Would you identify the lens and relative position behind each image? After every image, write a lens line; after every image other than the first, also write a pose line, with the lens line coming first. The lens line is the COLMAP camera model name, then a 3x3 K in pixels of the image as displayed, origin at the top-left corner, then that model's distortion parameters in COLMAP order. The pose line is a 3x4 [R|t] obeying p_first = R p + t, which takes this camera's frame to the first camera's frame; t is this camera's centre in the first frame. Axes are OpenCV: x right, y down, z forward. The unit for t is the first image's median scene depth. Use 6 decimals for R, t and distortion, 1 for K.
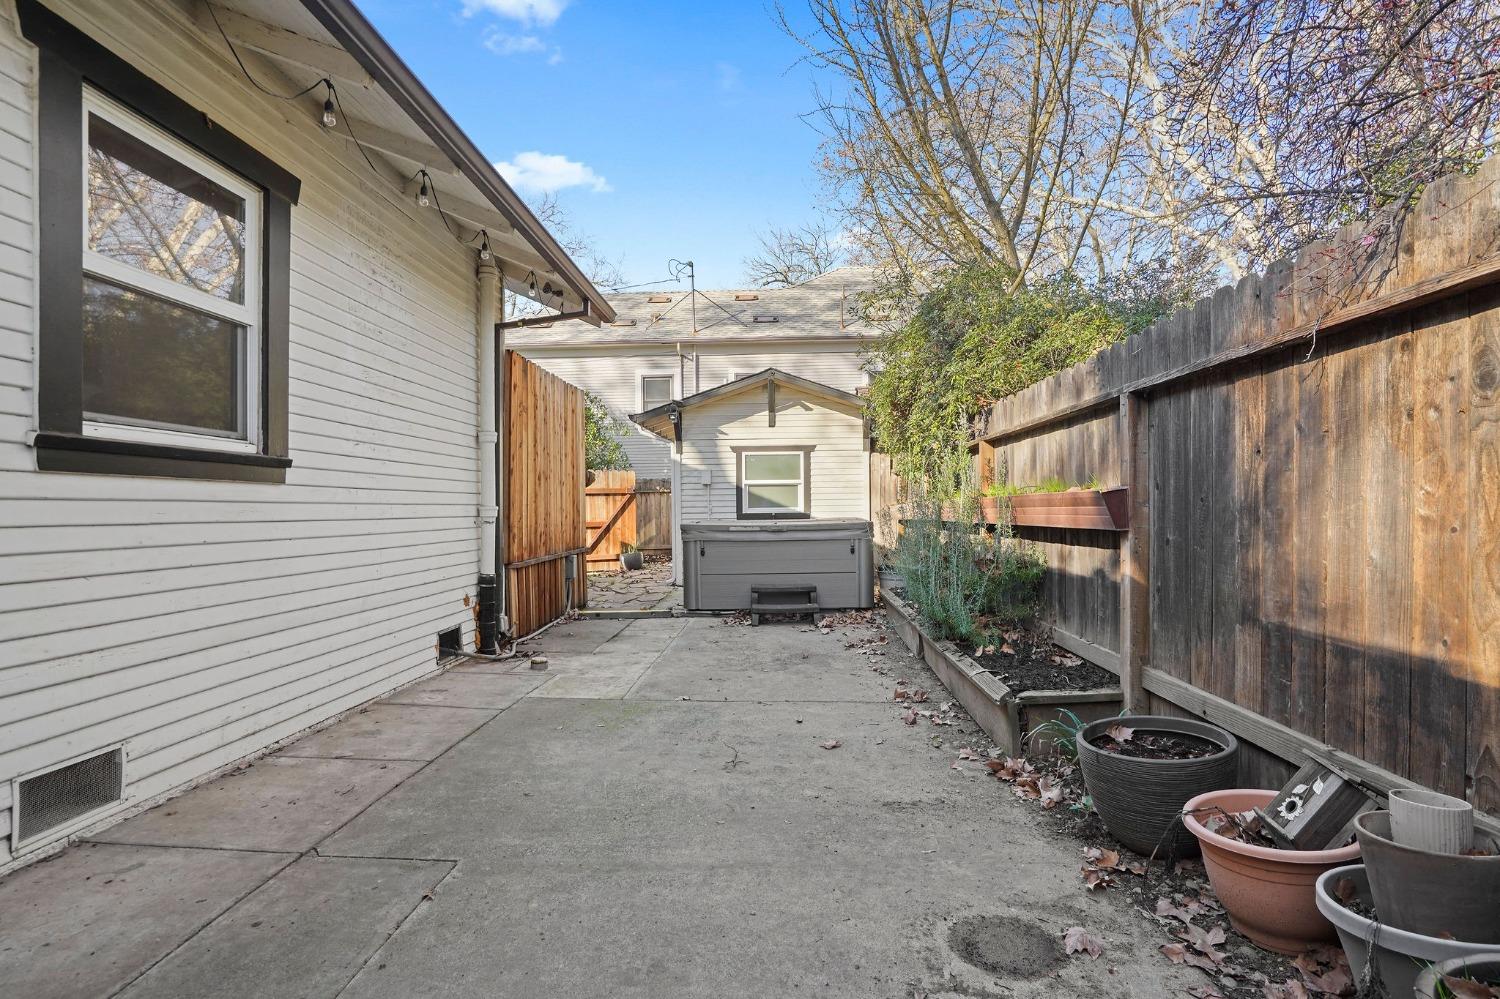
lens RADIAL K [[752.5, 0, 747.7], [0, 752.5, 506.1], [0, 0, 1]] dist [-0.038562, 0.003795]
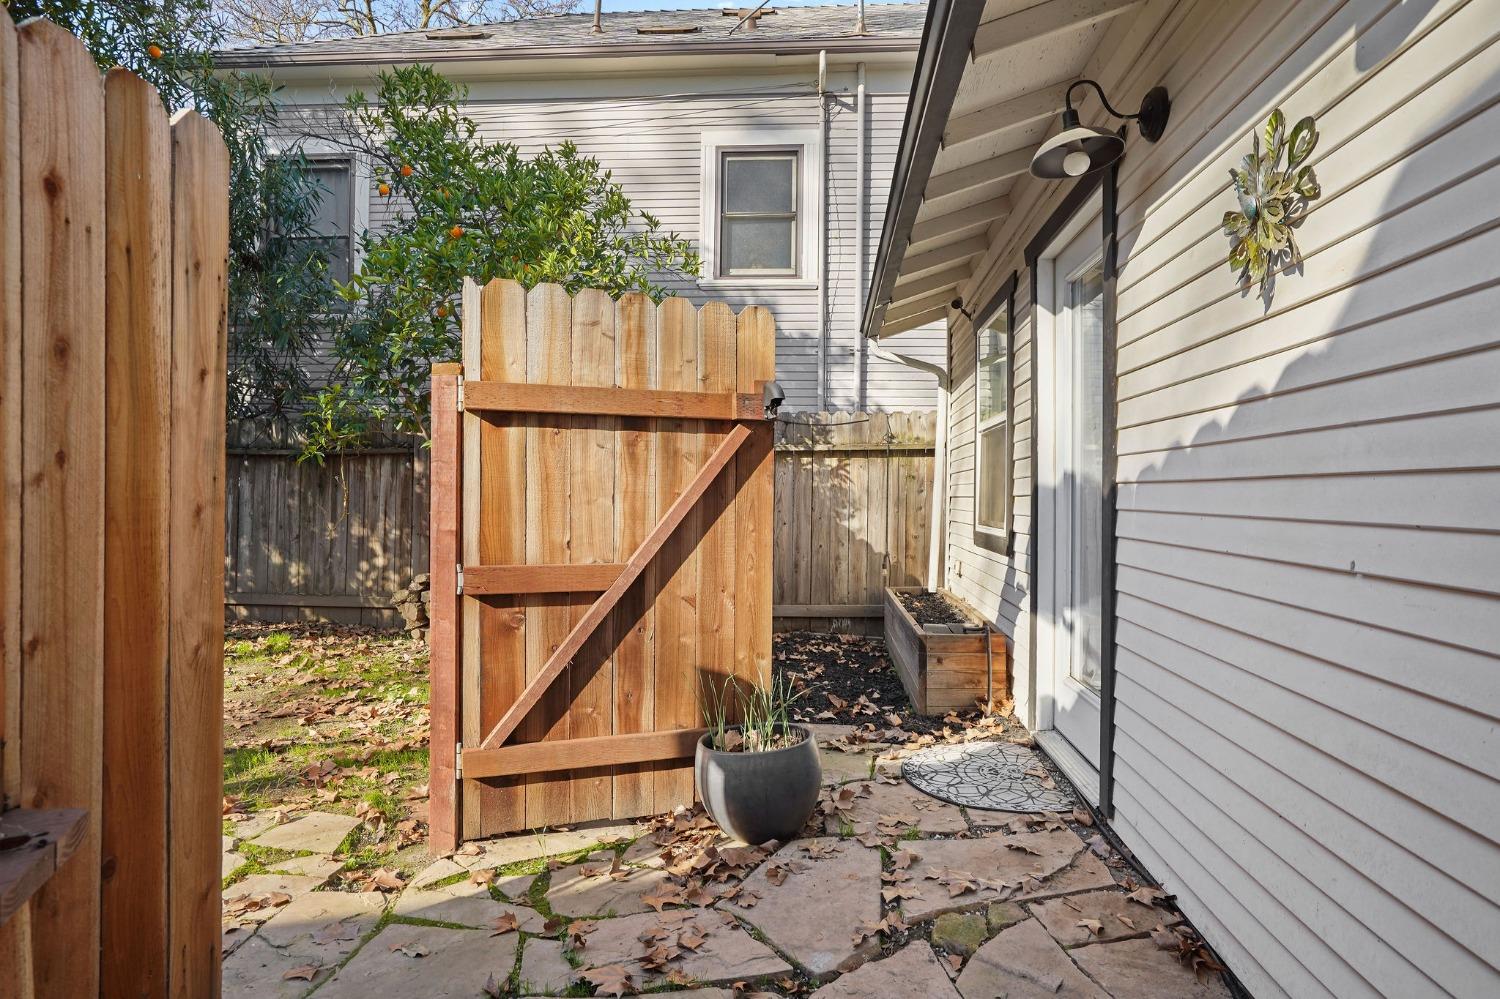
lens RADIAL K [[851.3, 0, 753.8], [0, 851.3, 509.4], [0, 0, 1]] dist [-0.006040, -0.000693]
pose [[0.999506, 0.021829, -0.022598, -0.150556], [-0.021540, 0.999684, 0.012953, 0.003248], [0.022874, -0.012460, 0.999661, 0.780702]]
